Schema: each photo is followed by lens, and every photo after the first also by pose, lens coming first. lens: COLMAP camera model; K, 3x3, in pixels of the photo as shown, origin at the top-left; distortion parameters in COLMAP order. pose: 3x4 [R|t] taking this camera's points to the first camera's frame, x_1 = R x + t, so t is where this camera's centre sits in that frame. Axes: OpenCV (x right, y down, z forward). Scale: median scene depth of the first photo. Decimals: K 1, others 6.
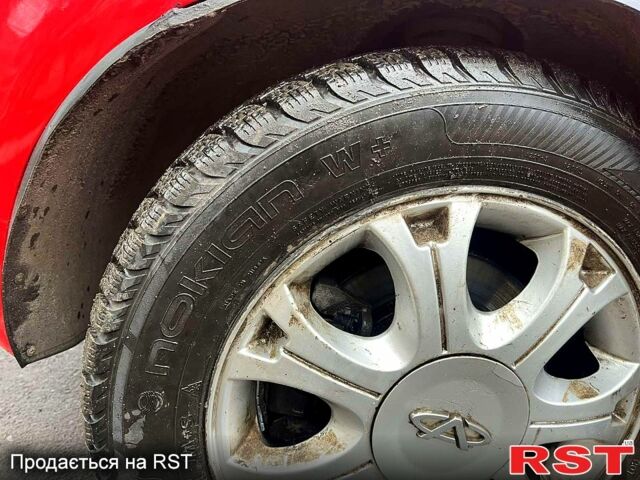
lens RADIAL K [[502.8, 0, 317.5], [0, 502.8, 240.3], [0, 0, 1]] dist [0.023582, -0.019523]
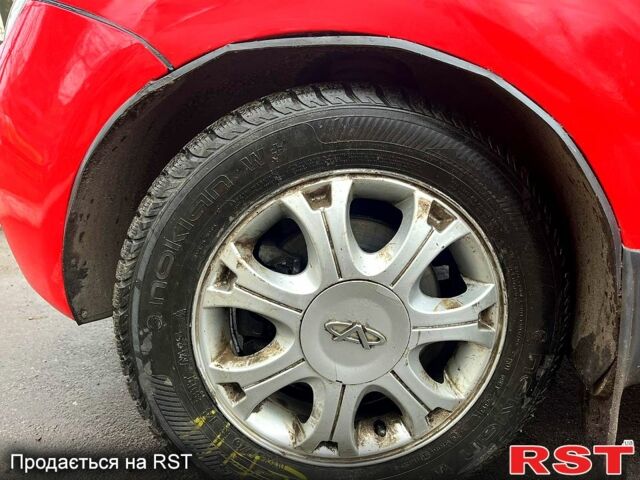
lens RADIAL K [[502.8, 0, 323.4], [0, 502.8, 239.4], [0, 0, 1]] dist [0.023582, -0.019523]
pose [[0.992511, -0.089216, -0.083444, 0.347187], [0.084774, 0.994861, -0.055356, 0.186340], [0.087953, 0.047867, 0.994974, -0.538531]]
